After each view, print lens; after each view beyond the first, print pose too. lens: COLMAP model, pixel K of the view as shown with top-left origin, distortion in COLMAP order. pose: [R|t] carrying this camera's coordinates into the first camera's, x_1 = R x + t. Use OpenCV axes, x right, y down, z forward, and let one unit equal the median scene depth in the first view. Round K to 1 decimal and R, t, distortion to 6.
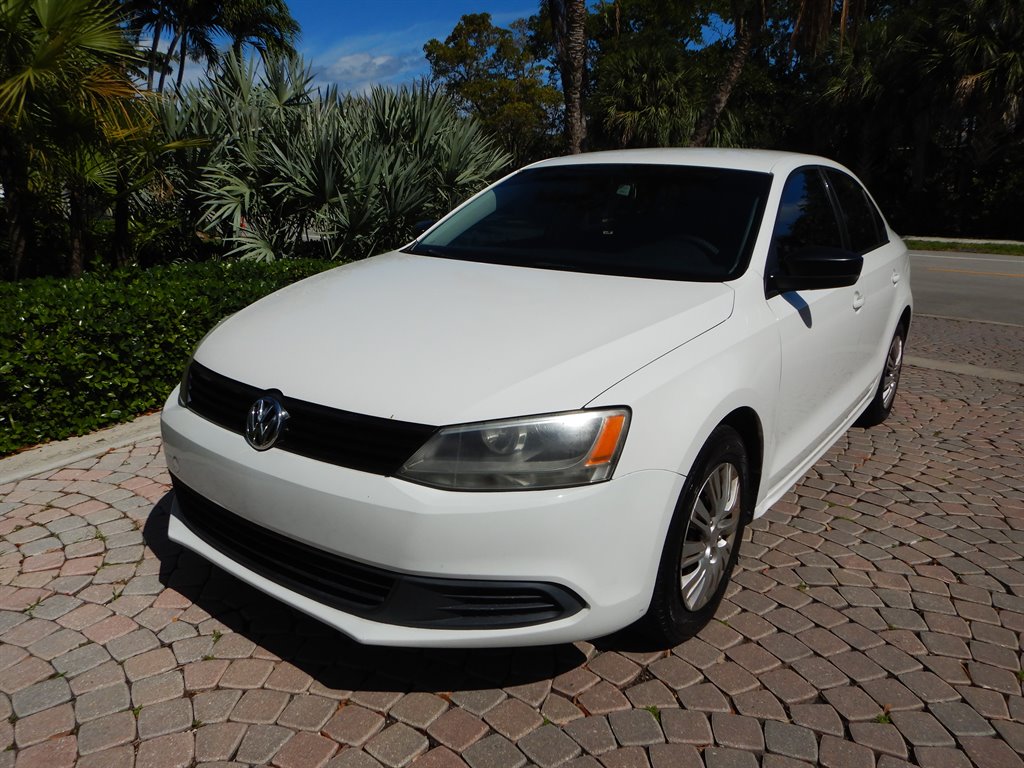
lens RADIAL K [[735.6, 0, 512.2], [0, 735.6, 377.7], [0, 0, 1]] dist [0.008285, 0.001228]
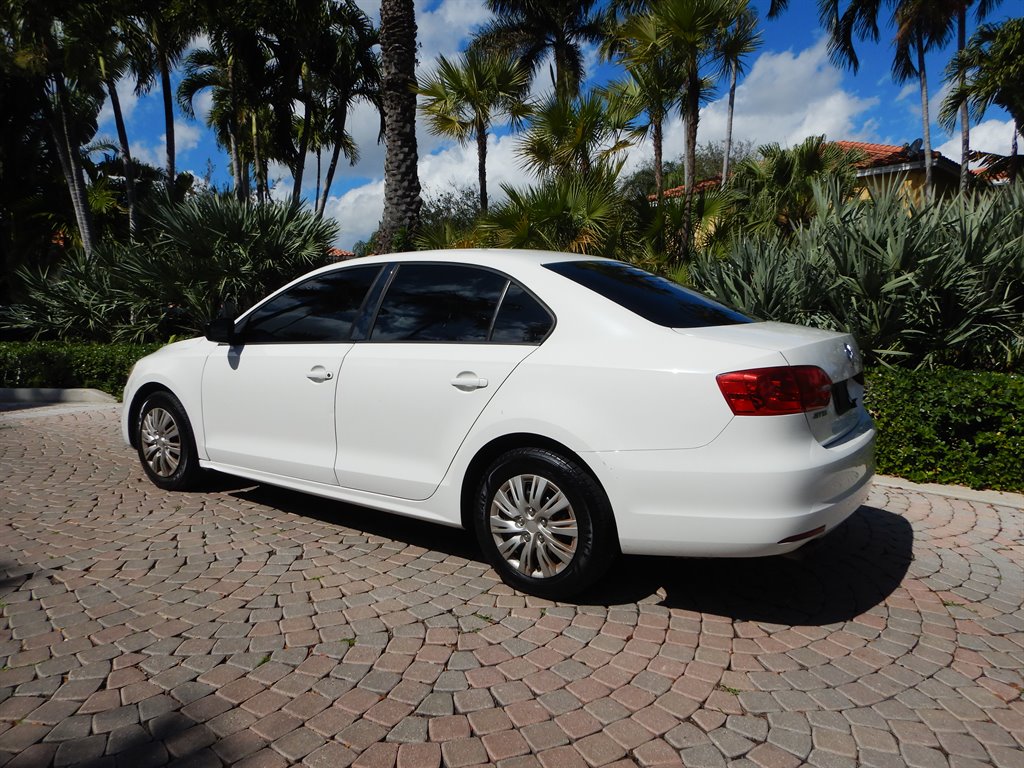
lens RADIAL K [[735.6, 0, 514.4], [0, 735.6, 382.4], [0, 0, 1]] dist [0.008285, 0.001228]
pose [[0.038420, 0.092032, -0.995015, 0.873581], [-0.255649, 0.963516, 0.079247, -0.139584], [0.966006, 0.251330, 0.060547, 0.652034]]
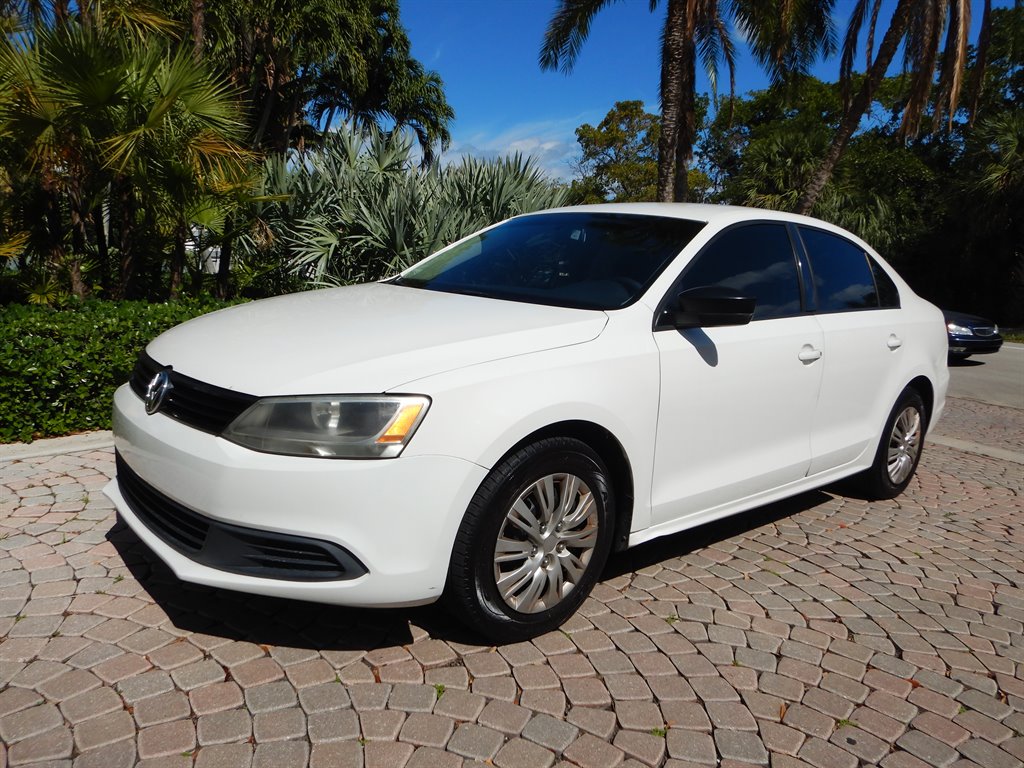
lens RADIAL K [[735.6, 0, 514.1], [0, 735.6, 376.1], [0, 0, 1]] dist [0.008285, 0.001228]
pose [[0.978271, 0.074493, -0.193487, 0.145625], [-0.094115, 0.991088, -0.094272, 0.029820], [0.184740, 0.110433, 0.976563, -0.020558]]
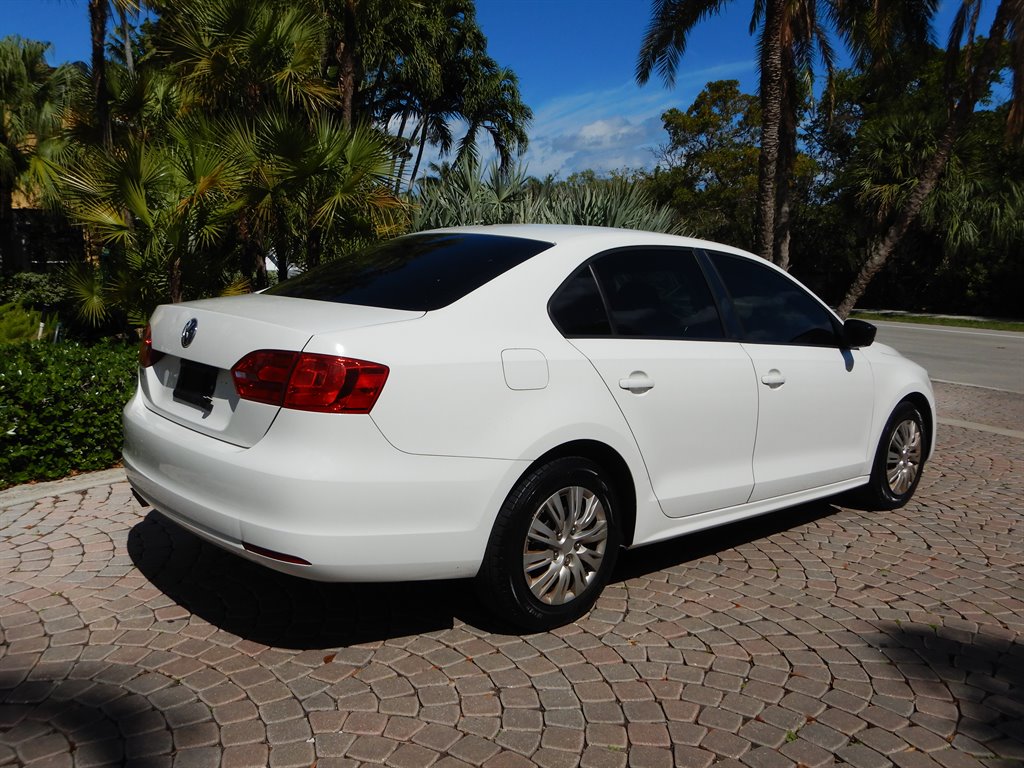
lens RADIAL K [[868.9, 0, 514.9], [0, 868.9, 378.9], [0, 0, 1]] dist [0.013754, -0.000857]
pose [[0.959672, 0.049508, -0.276728, 0.144337], [-0.082384, 0.990681, -0.108463, 0.087471], [0.268779, 0.126887, 0.954808, -0.389312]]
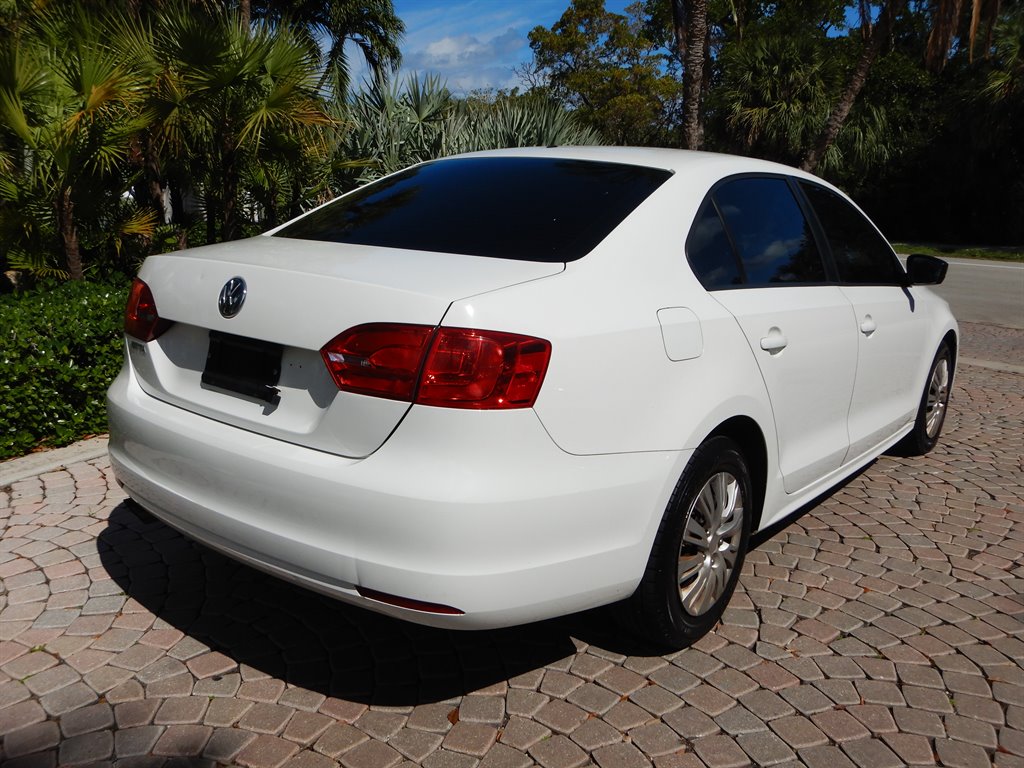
lens RADIAL K [[868.9, 0, 514.7], [0, 868.9, 376.3], [0, 0, 1]] dist [0.013754, -0.000857]
pose [[0.993207, 0.033351, -0.111479, -0.019480], [-0.037653, 0.998617, -0.036706, 0.063792], [0.110101, 0.040654, 0.993089, -0.310282]]
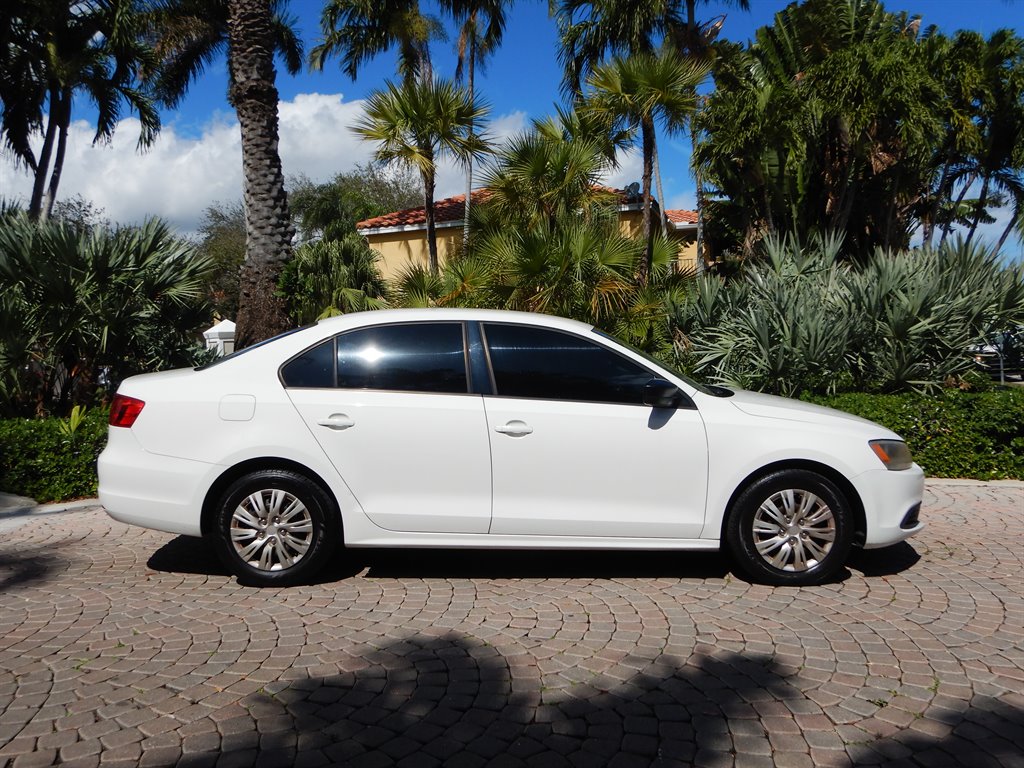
lens RADIAL K [[868.9, 0, 513.9], [0, 868.9, 383.6], [0, 0, 1]] dist [0.013754, -0.000857]
pose [[0.515551, 0.021992, -0.856577, 0.803597], [-0.189970, 0.977726, -0.089236, 0.028802], [0.835535, 0.208729, 0.508245, -0.101891]]
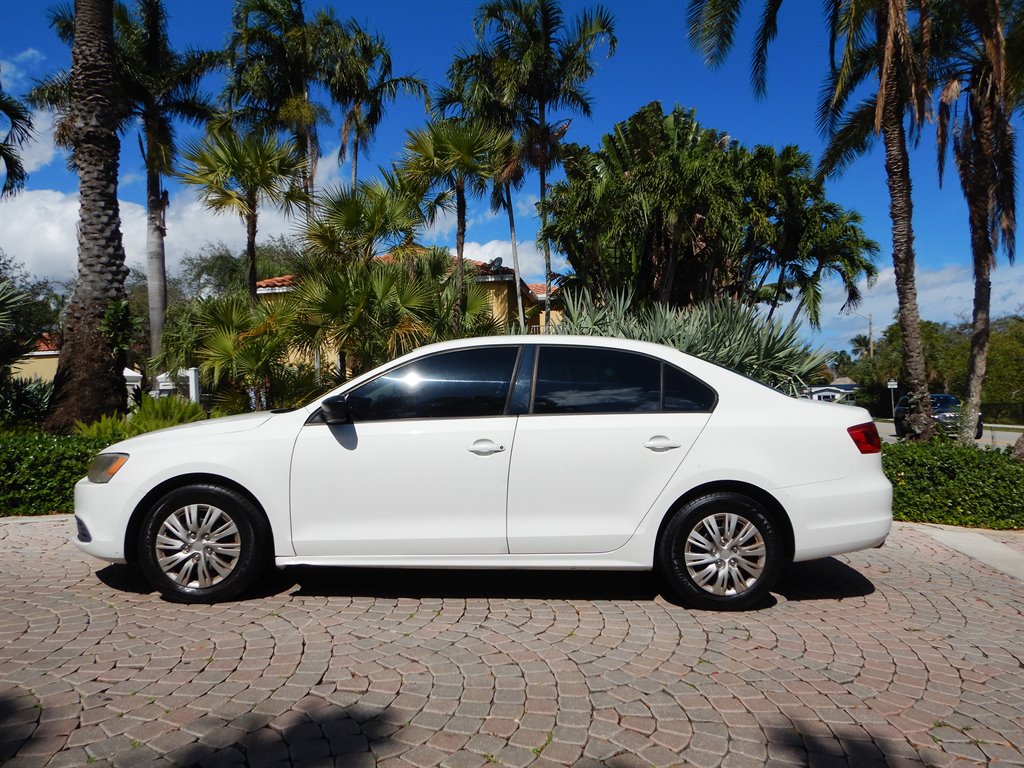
lens RADIAL K [[735.6, 0, 515.3], [0, 735.6, 382.2], [0, 0, 1]] dist [0.008285, 0.001228]
pose [[0.616885, -0.024336, -0.786677, 0.777536], [-0.193491, 0.964157, -0.181556, 0.002123], [0.762898, 0.264215, 0.590065, 0.150087]]
